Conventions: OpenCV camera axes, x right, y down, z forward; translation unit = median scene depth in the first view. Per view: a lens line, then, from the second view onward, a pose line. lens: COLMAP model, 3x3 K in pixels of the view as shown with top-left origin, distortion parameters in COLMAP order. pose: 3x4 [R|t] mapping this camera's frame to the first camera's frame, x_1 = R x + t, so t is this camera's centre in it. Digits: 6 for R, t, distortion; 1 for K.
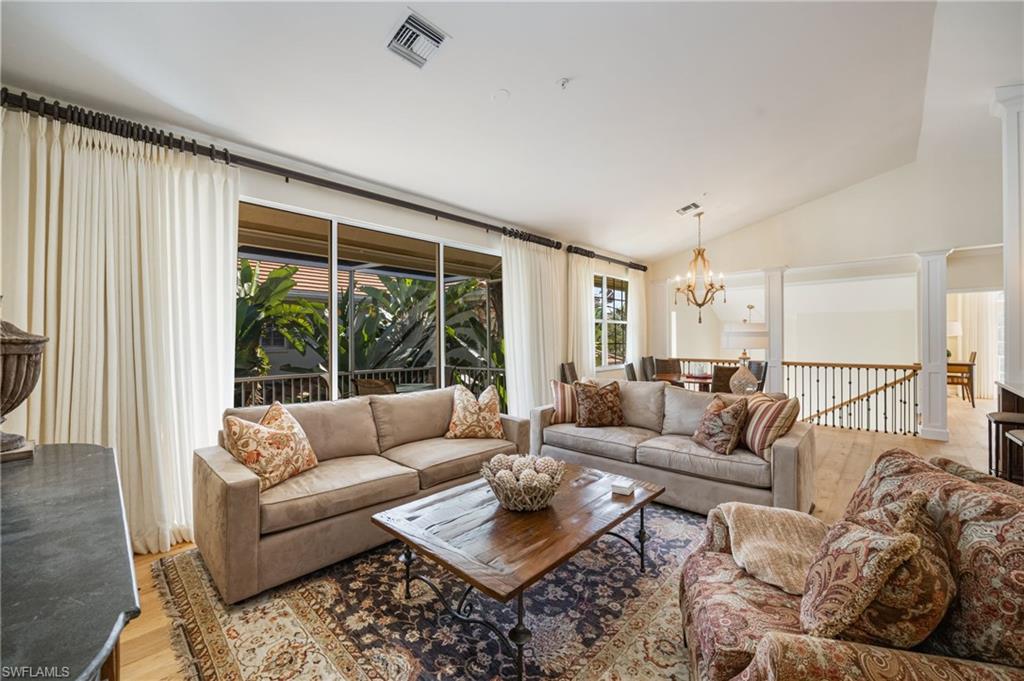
lens RADIAL K [[406.4, 0, 511.0], [0, 406.4, 339.1], [0, 0, 1]] dist [-0.004508, 0.000697]
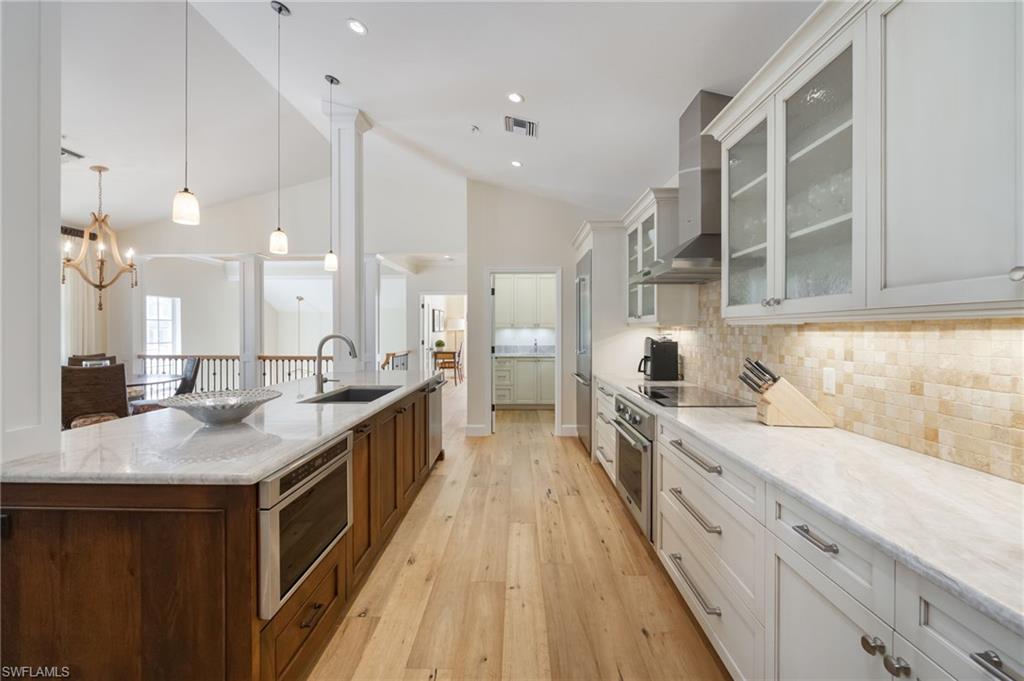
lens RADIAL K [[409.5, 0, 510.3], [0, 409.5, 333.8], [0, 0, 1]] dist [-0.002758, -0.000212]
pose [[0.739334, -0.000698, 0.673338, 0.816234], [-0.002119, 0.999992, 0.003363, 0.001743], [-0.673335, -0.003913, 0.739327, -0.157742]]
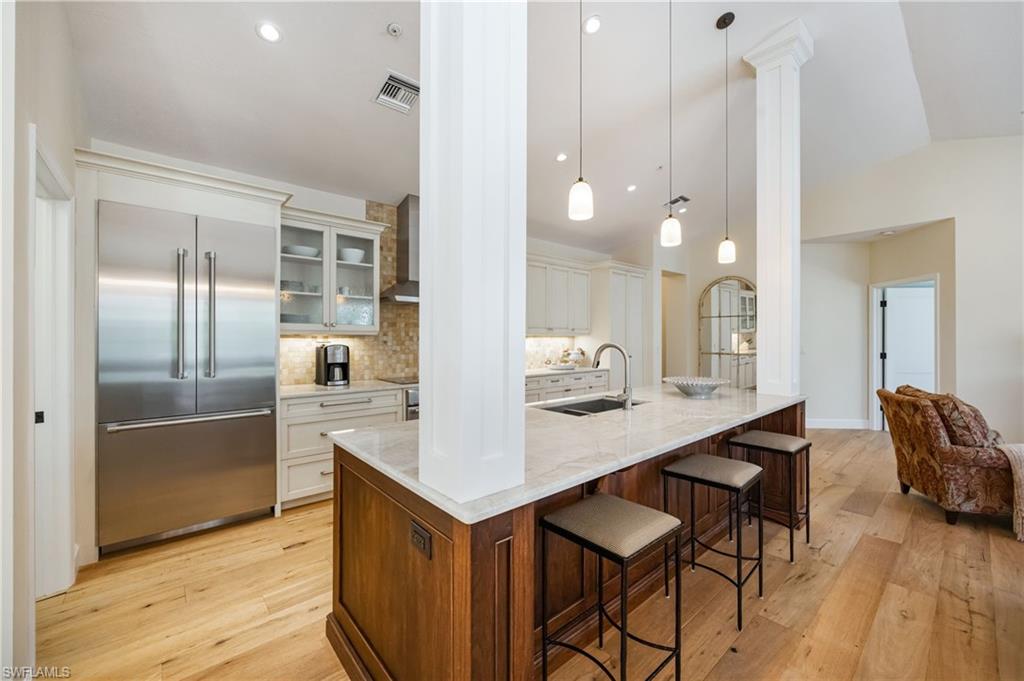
lens RADIAL K [[406.4, 0, 511.0], [0, 406.4, 339.1], [0, 0, 1]] dist [-0.004508, 0.000697]
pose [[-0.995333, 0.004135, 0.096413, 1.185361], [0.004652, 0.999976, 0.005139, -0.004961], [-0.096389, 0.005564, -0.995328, 1.299515]]
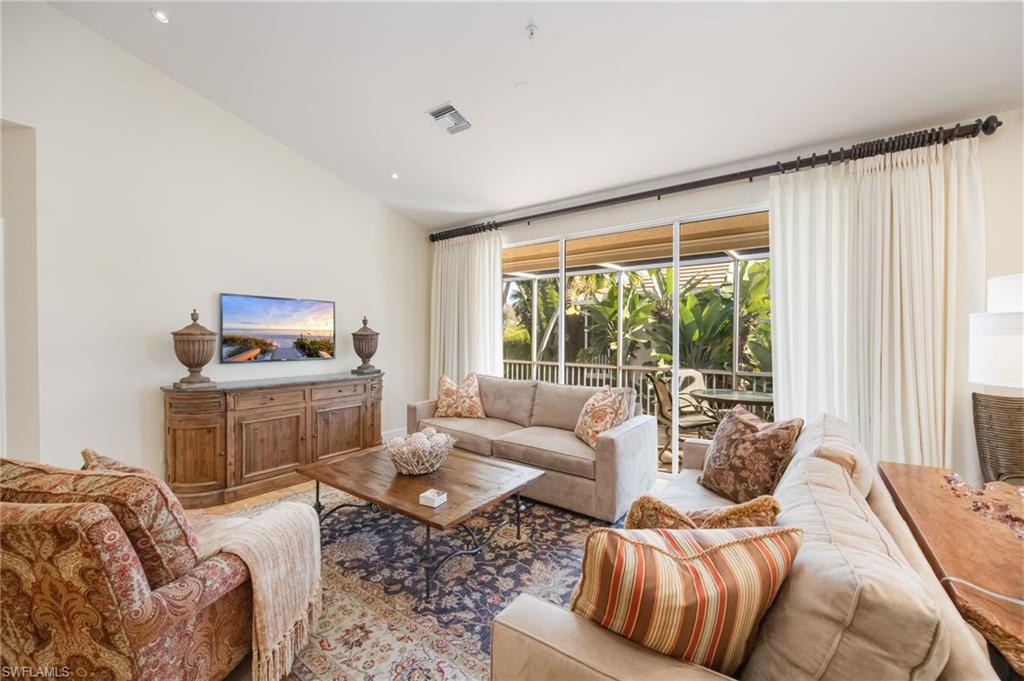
lens RADIAL K [[406.4, 0, 511.0], [0, 406.4, 339.1], [0, 0, 1]] dist [-0.004508, 0.000697]
pose [[0.119255, 0.013865, -0.992767, 0.765346], [-0.007035, 0.999889, 0.013120, -0.002972], [0.992839, 0.005420, 0.119339, 0.680284]]
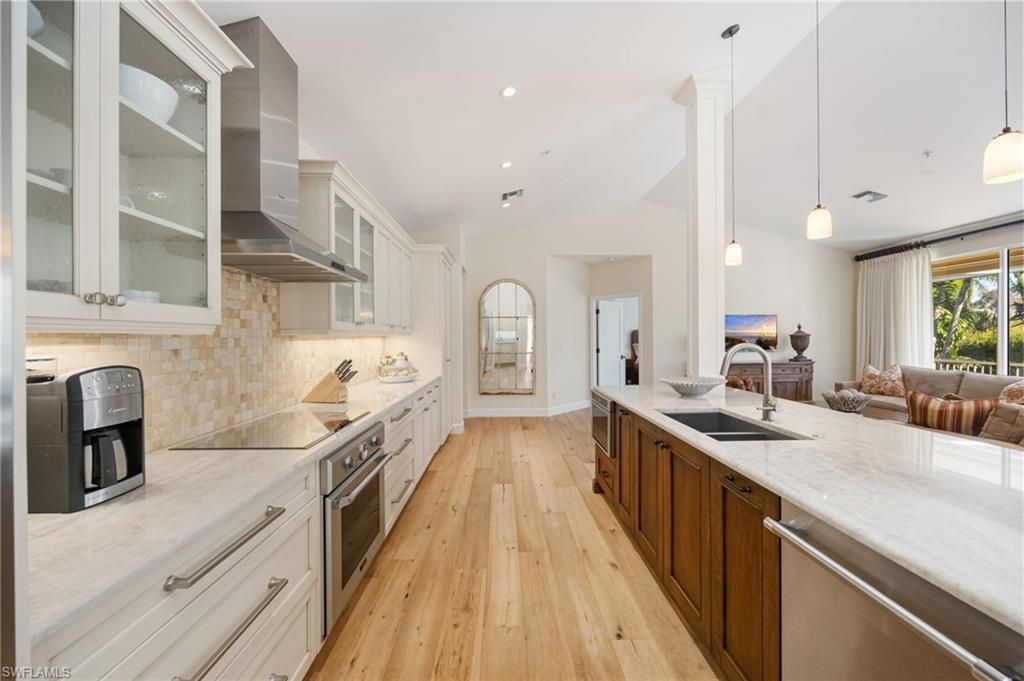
lens RADIAL K [[406.4, 0, 511.0], [0, 406.4, 339.1], [0, 0, 1]] dist [-0.004508, 0.000697]
pose [[-0.710951, 0.012074, -0.703138, 1.710810], [0.007846, 0.999927, 0.009238, -0.008495], [0.703198, 0.001051, -0.710994, 0.775595]]
